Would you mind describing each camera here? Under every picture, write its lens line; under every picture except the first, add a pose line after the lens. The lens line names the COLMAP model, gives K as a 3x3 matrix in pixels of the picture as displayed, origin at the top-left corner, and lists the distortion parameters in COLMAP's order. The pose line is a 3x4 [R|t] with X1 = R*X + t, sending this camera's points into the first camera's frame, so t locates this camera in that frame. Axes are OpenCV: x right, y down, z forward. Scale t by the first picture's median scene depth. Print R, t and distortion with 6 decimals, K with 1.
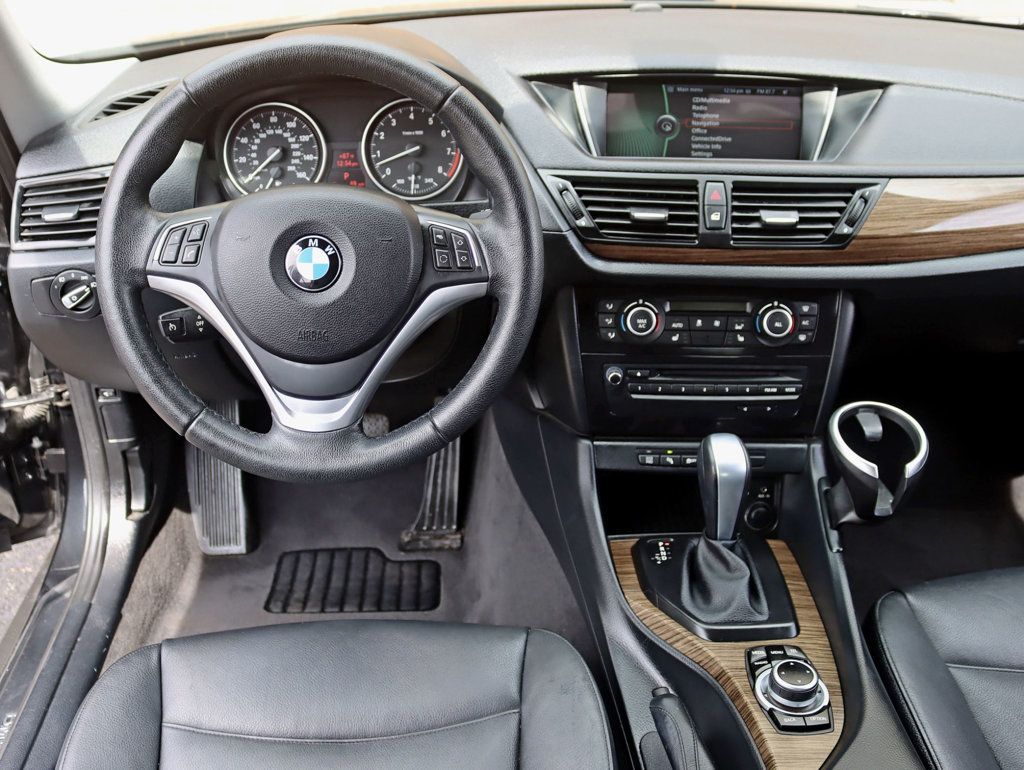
lens RADIAL K [[956.4, 0, 512.0], [0, 956.4, 385.0], [0, 0, 1]] dist [-0.188300, 0.147680]
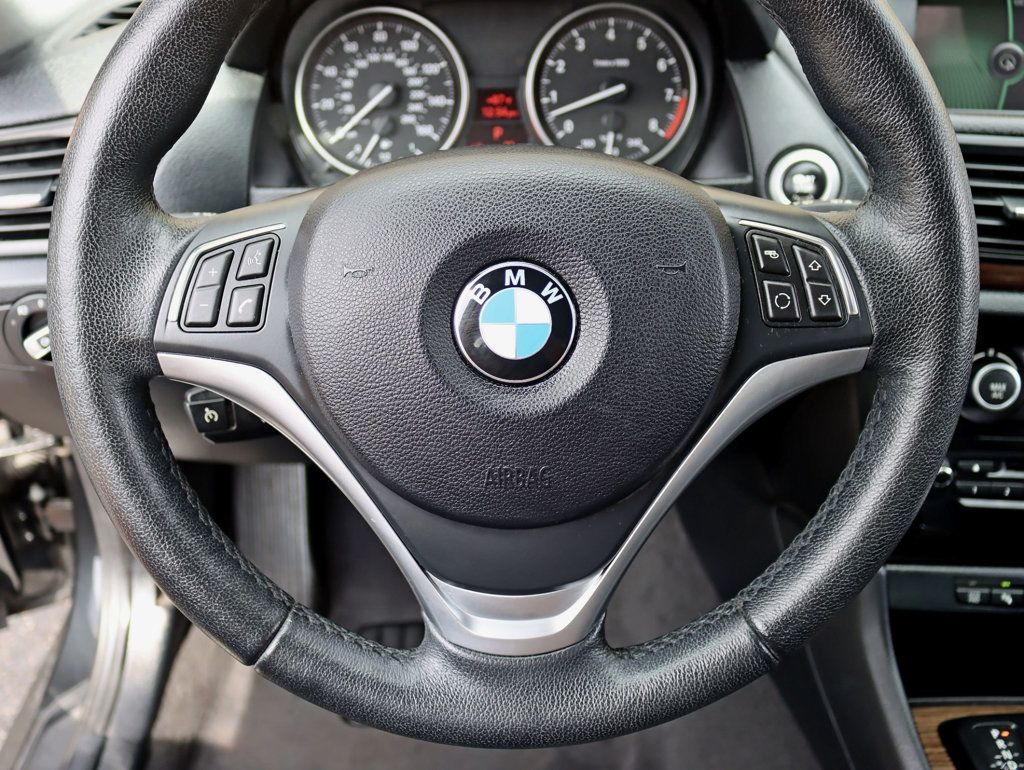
lens RADIAL K [[920.3, 0, 512.0], [0, 920.3, 385.0], [0, 0, 1]] dist [-0.150639, 0.088927]
pose [[0.999300, 0.011008, -0.035746, -0.146731], [-0.009268, 0.998780, 0.048502, -0.089547], [0.036236, -0.048137, 0.998183, 0.413955]]
